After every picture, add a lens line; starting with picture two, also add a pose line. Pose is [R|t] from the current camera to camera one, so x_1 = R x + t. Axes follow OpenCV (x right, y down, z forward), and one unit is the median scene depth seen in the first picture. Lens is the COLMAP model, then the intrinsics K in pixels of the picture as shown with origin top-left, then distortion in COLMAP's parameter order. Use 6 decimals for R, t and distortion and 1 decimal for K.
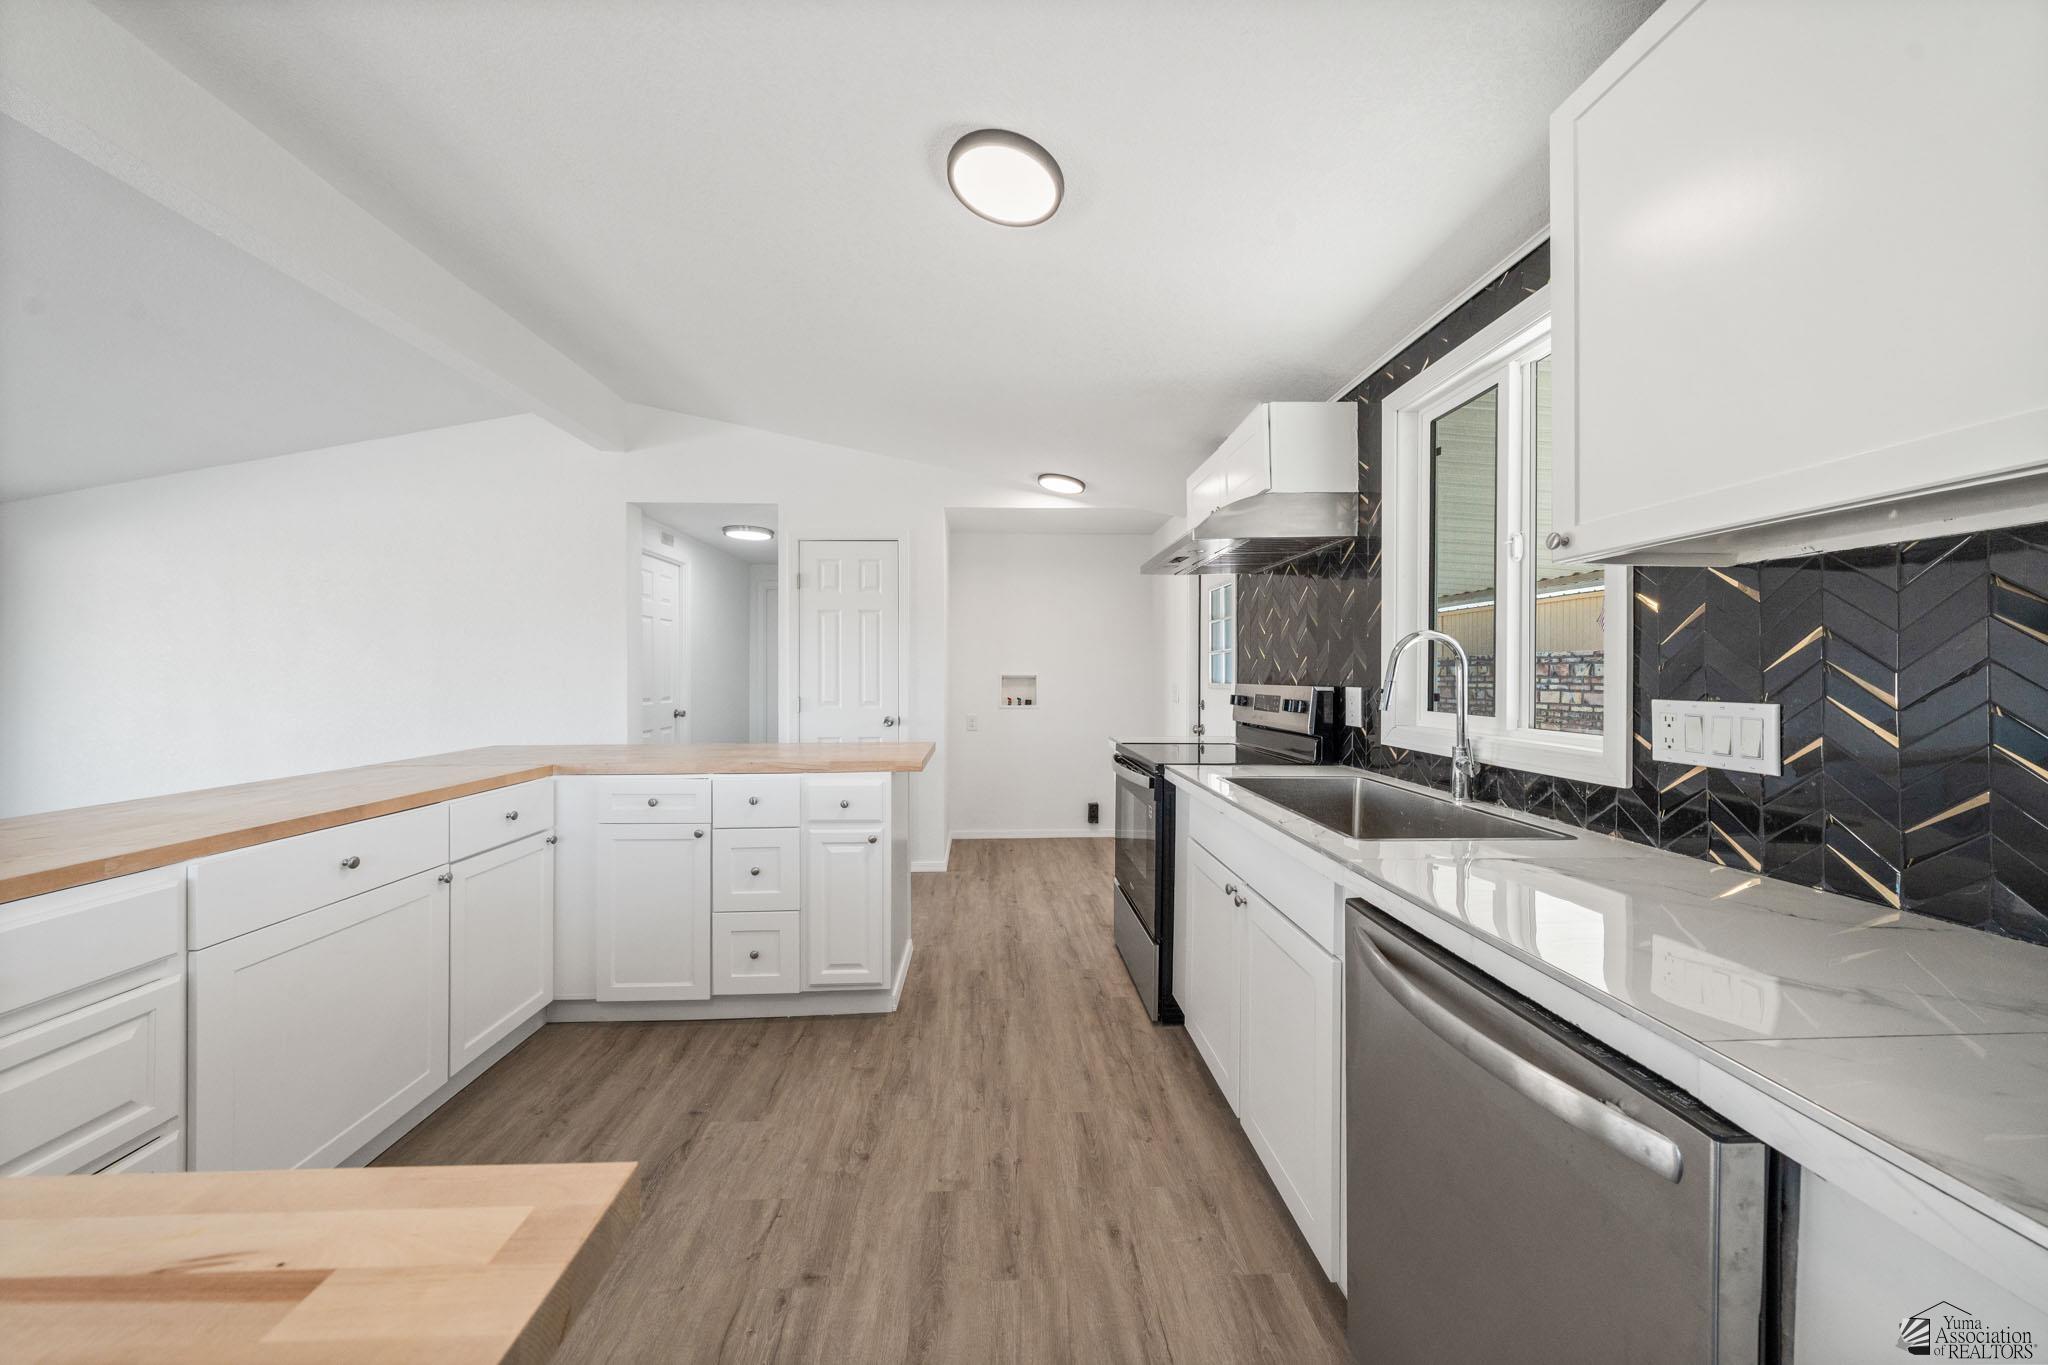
lens RADIAL K [[695.7, 0, 1011.9], [0, 695.7, 673.6], [0, 0, 1]] dist [-0.000931, 0.000057]
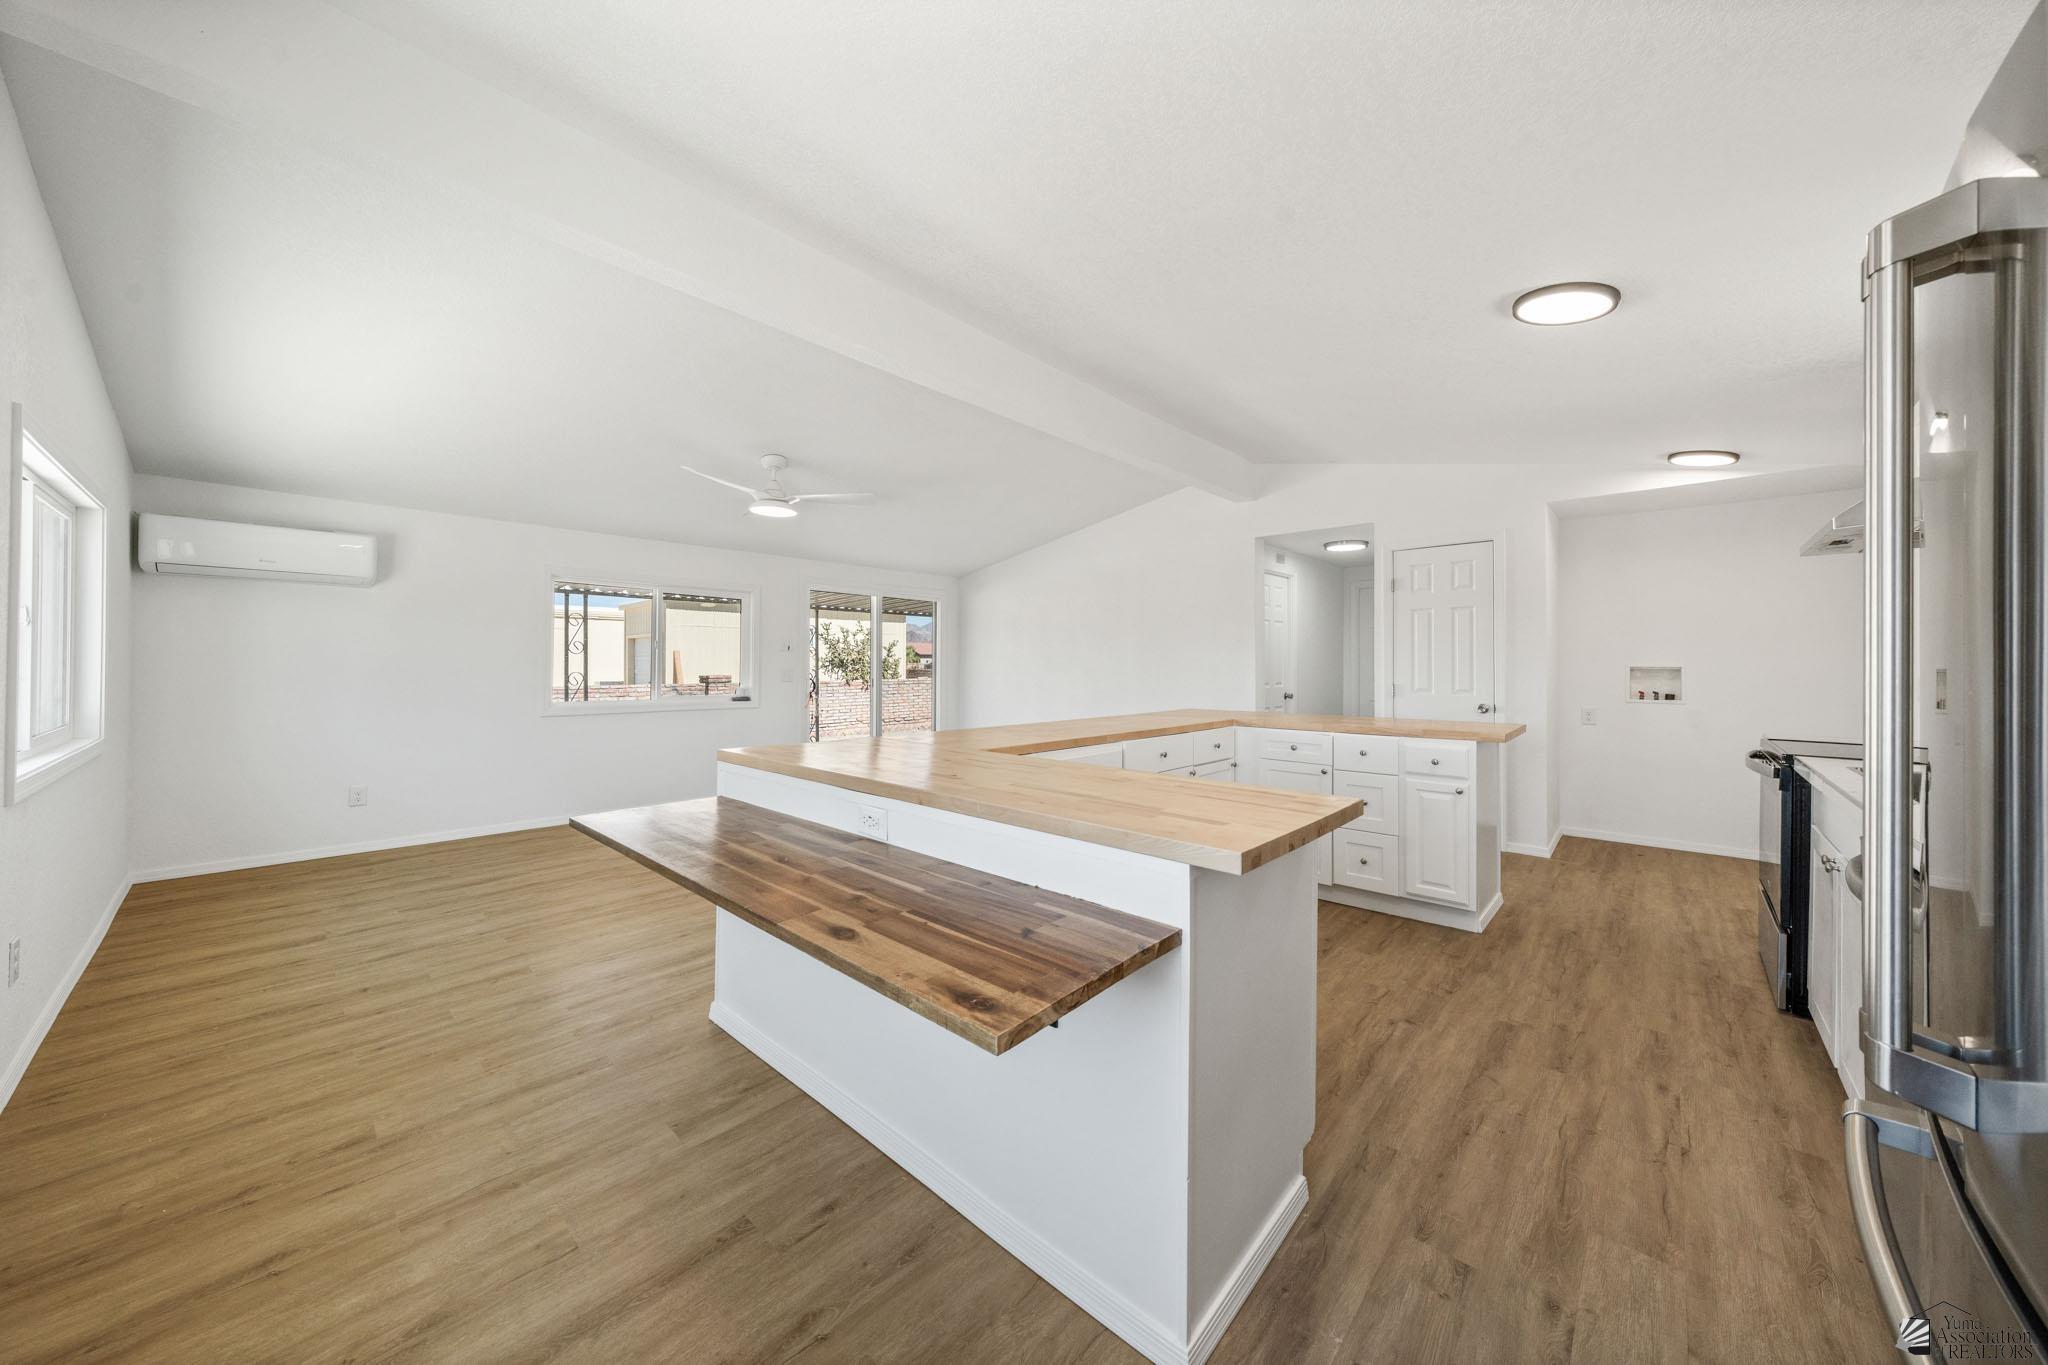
lens RADIAL K [[695.7, 0, 1020.5], [0, 695.7, 656.9], [0, 0, 1]] dist [-0.000931, 0.000057]
pose [[0.711118, -0.003477, -0.703064, 0.131444], [-0.003357, 0.999960, -0.008341, -0.000433], [0.703064, 0.008292, 0.711078, -0.504176]]
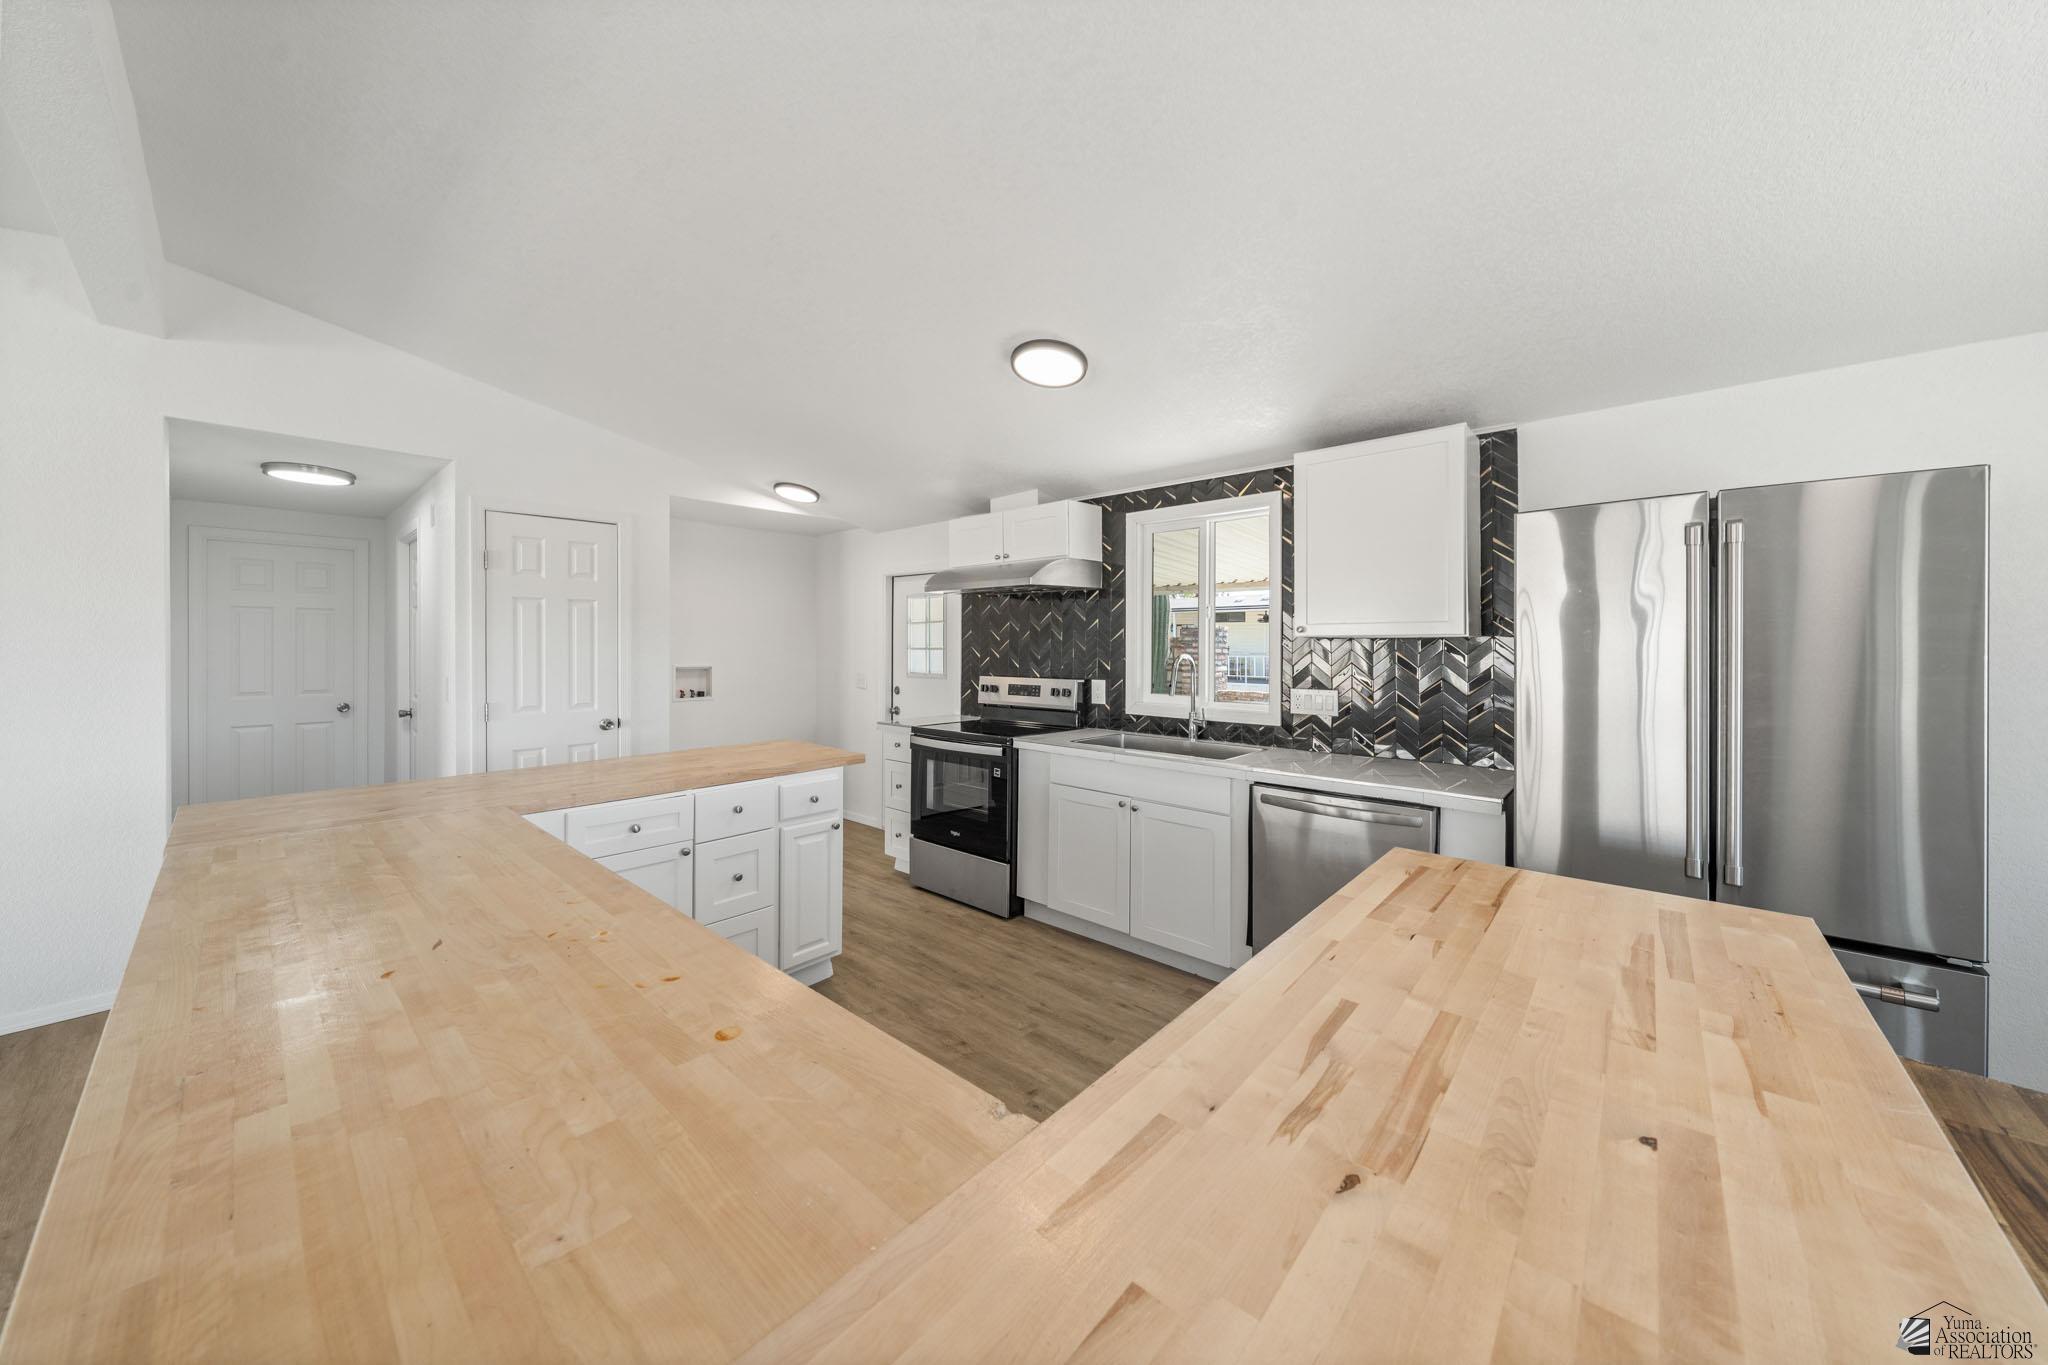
lens RADIAL K [[695.7, 0, 1019.0], [0, 695.7, 646.2], [0, 0, 1]] dist [-0.000931, 0.000057]
pose [[0.707627, 0.000694, 0.706586, -0.793539], [-0.000707, 1.000000, -0.000274, -0.059368], [-0.706586, -0.000306, 0.707627, -0.030169]]
